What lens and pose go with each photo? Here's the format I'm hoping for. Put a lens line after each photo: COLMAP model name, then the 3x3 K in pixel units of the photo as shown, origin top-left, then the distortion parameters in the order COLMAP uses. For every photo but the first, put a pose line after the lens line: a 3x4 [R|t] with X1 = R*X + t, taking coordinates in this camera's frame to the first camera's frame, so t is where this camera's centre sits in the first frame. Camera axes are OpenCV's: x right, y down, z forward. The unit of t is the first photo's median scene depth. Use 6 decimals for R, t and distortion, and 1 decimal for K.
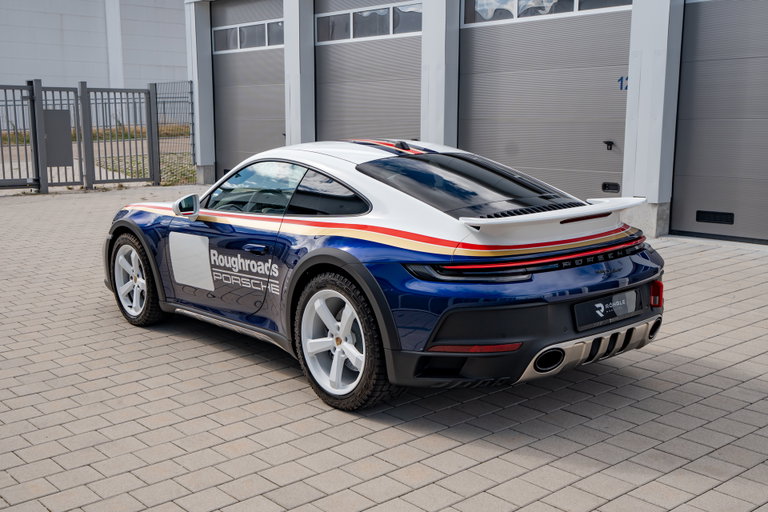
lens RADIAL K [[869.8, 0, 384.0], [0, 869.8, 256.0], [0, 0, 1]] dist [0.037634, 0.029596]
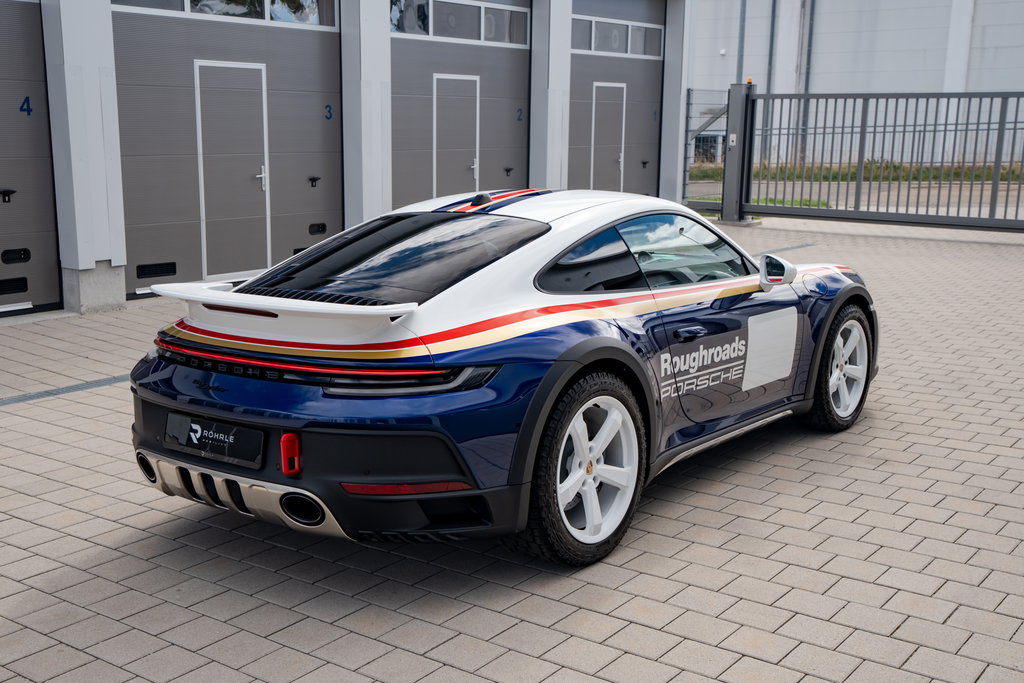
lens RADIAL K [[1159.8, 0, 512.0], [0, 1159.8, 341.5], [0, 0, 1]] dist [0.037634, 0.029596]
pose [[0.221502, 0.189015, -0.956666, 0.279026], [-0.165132, 0.974137, 0.154233, -0.047152], [0.961077, 0.123813, 0.246985, 0.229740]]
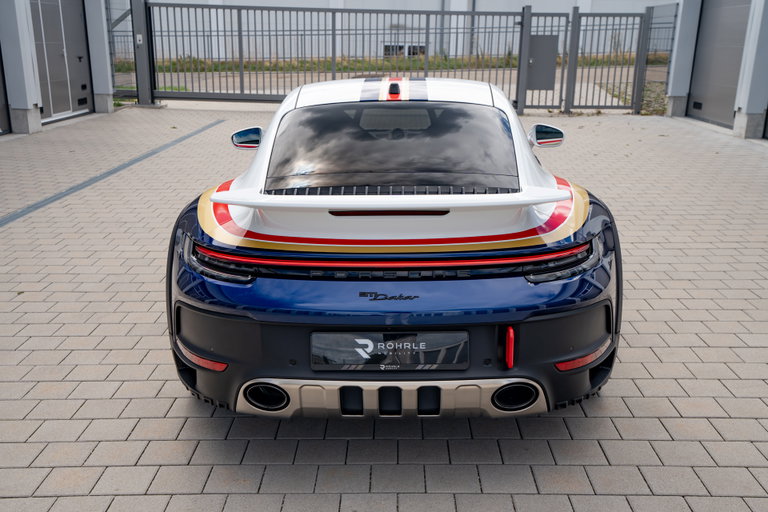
lens RADIAL K [[797.2, 0, 396.6], [0, 797.2, 271.2], [0, 0, 1]] dist [0.083767, 0.017976]
pose [[0.763942, 0.197630, -0.614276, 0.146971], [-0.122825, 0.979076, 0.162246, -0.023648], [0.633488, -0.048498, 0.772231, 0.121671]]
